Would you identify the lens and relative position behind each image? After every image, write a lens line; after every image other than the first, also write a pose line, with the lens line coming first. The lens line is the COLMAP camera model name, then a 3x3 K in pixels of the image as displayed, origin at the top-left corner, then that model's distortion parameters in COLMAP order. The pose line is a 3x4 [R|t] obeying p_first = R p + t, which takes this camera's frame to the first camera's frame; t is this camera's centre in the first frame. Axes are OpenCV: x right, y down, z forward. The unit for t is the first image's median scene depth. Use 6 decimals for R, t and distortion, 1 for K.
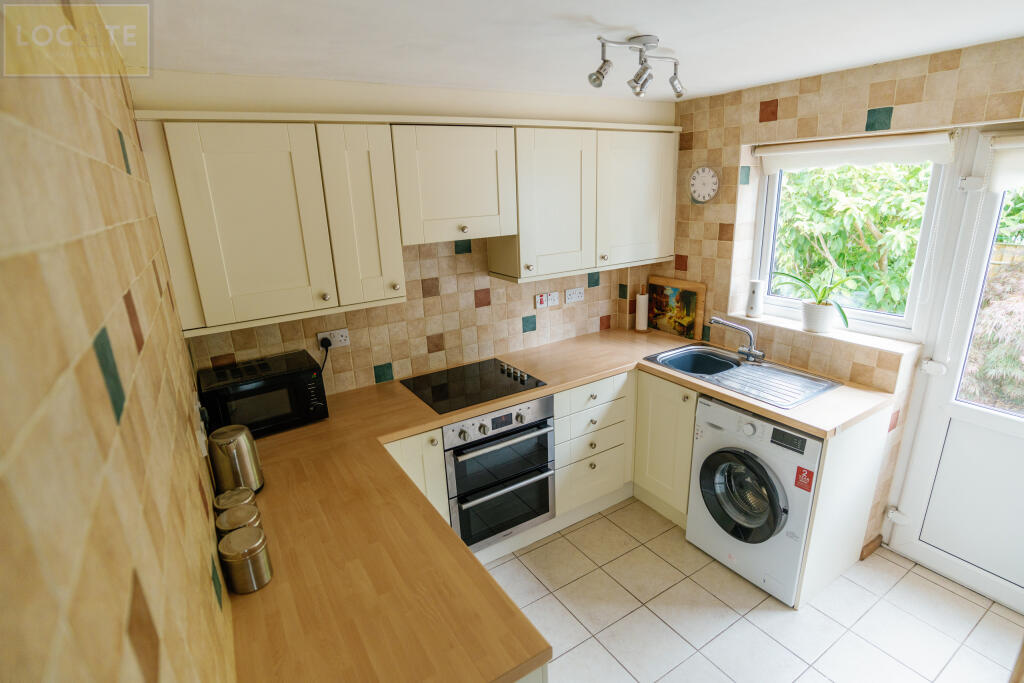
lens RADIAL K [[506.4, 0, 512.0], [0, 506.4, 341.5], [0, 0, 1]] dist [-0.063519, 0.022398]
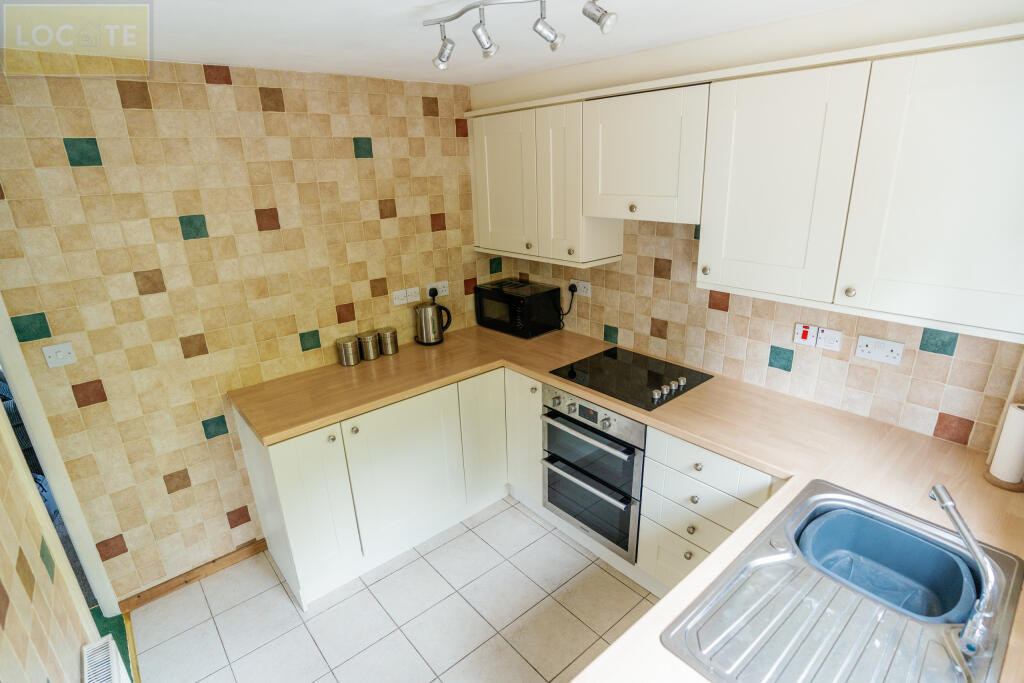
lens RADIAL K [[506.4, 0, 512.0], [0, 506.4, 341.5], [0, 0, 1]] dist [-0.063519, 0.022398]
pose [[0.153578, 0.357430, -0.921226, 0.703174], [-0.264040, 0.913231, 0.310310, -0.200212], [0.952206, 0.195583, 0.234628, 0.551169]]
